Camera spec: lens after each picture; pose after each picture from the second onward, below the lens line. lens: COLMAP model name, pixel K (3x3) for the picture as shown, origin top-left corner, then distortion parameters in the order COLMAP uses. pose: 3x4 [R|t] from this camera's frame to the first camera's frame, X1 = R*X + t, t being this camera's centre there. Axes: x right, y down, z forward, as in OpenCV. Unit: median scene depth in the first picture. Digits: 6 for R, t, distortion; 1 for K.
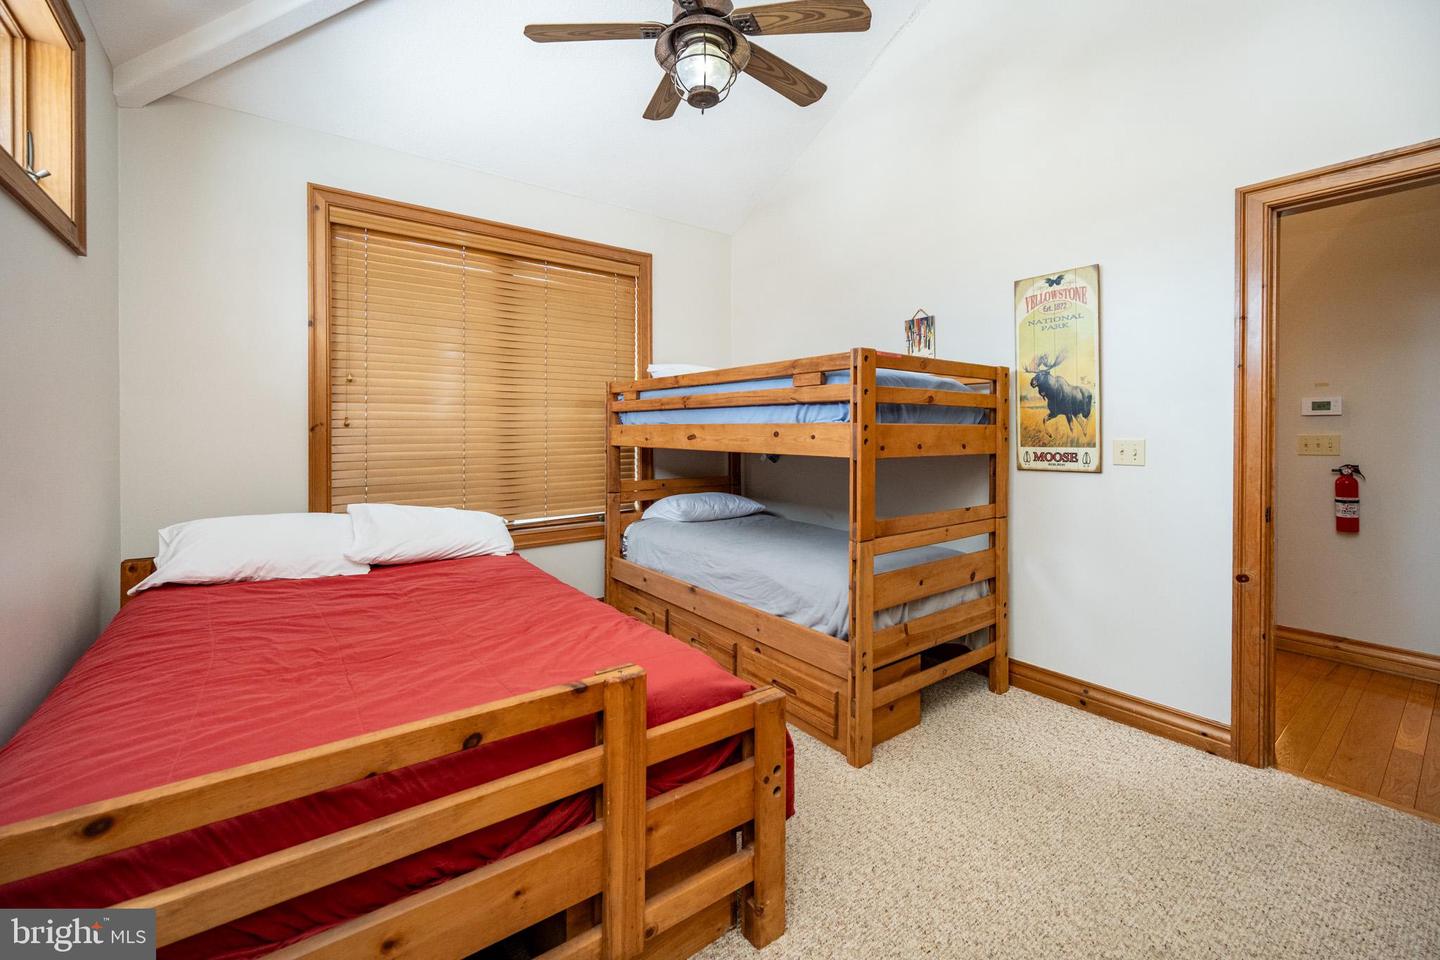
lens RADIAL K [[574.8, 0, 682.3], [0, 574.8, 427.1], [0, 0, 1]] dist [-0.002300, 0.001645]
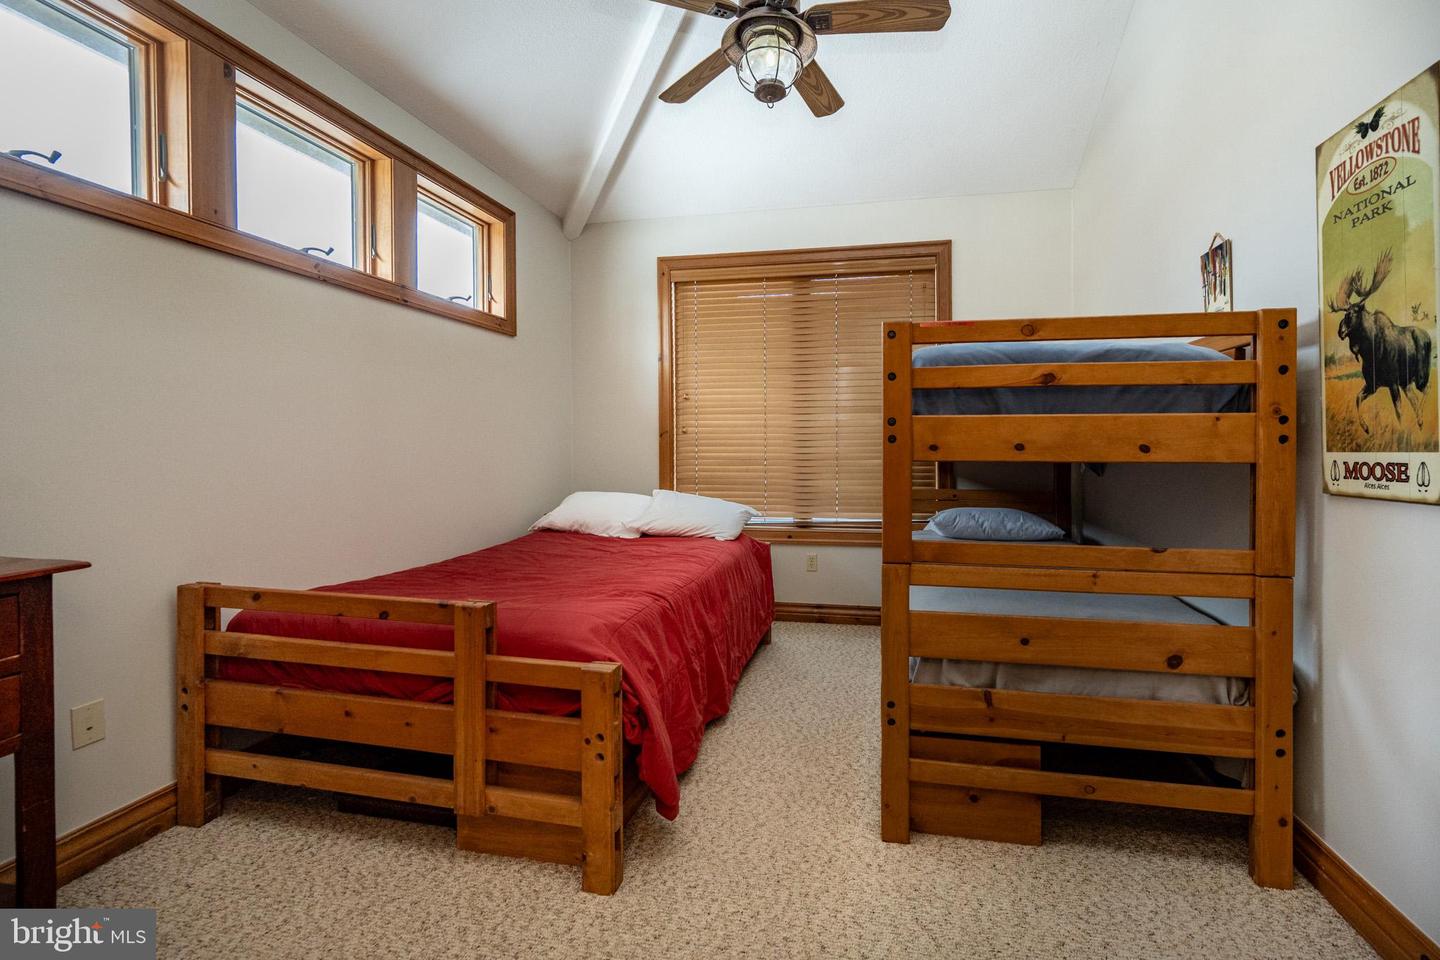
lens RADIAL K [[574.8, 0, 767.8], [0, 574.8, 443.1], [0, 0, 1]] dist [-0.002300, 0.001645]
pose [[0.699473, -0.000862, -0.714659, 0.634255], [0.004502, 0.999985, 0.003200, 0.023014], [0.714645, -0.005456, 0.699466, 0.260746]]
